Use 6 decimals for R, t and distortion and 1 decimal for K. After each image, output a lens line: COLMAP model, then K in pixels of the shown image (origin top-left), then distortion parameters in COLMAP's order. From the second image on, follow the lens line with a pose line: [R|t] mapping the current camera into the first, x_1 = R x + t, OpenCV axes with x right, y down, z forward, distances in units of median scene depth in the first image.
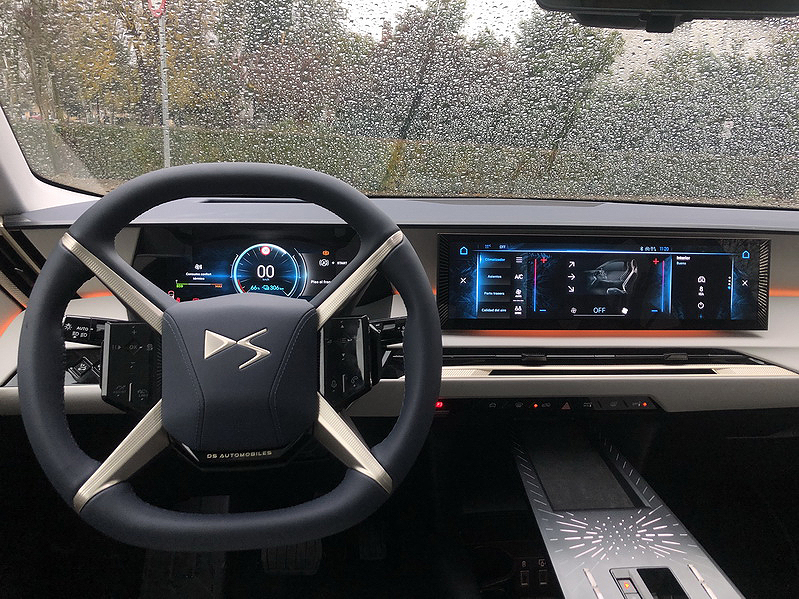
lens RADIAL K [[651.9, 0, 414.0], [0, 651.9, 306.0], [0, 0, 1]] dist [0.037576, -0.030255]
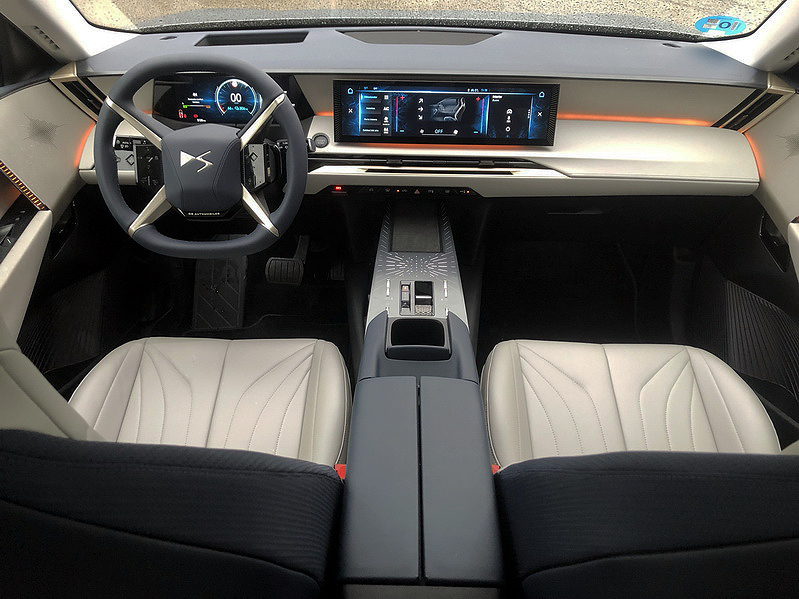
lens RADIAL K [[651.9, 0, 402.2], [0, 651.9, 300.7], [0, 0, 1]] dist [0.037576, -0.030255]
pose [[0.989429, 0.061358, -0.131400, 0.429605], [-0.010632, 0.934335, 0.356239, -0.172380], [0.144630, -0.351076, 0.925110, -0.605384]]
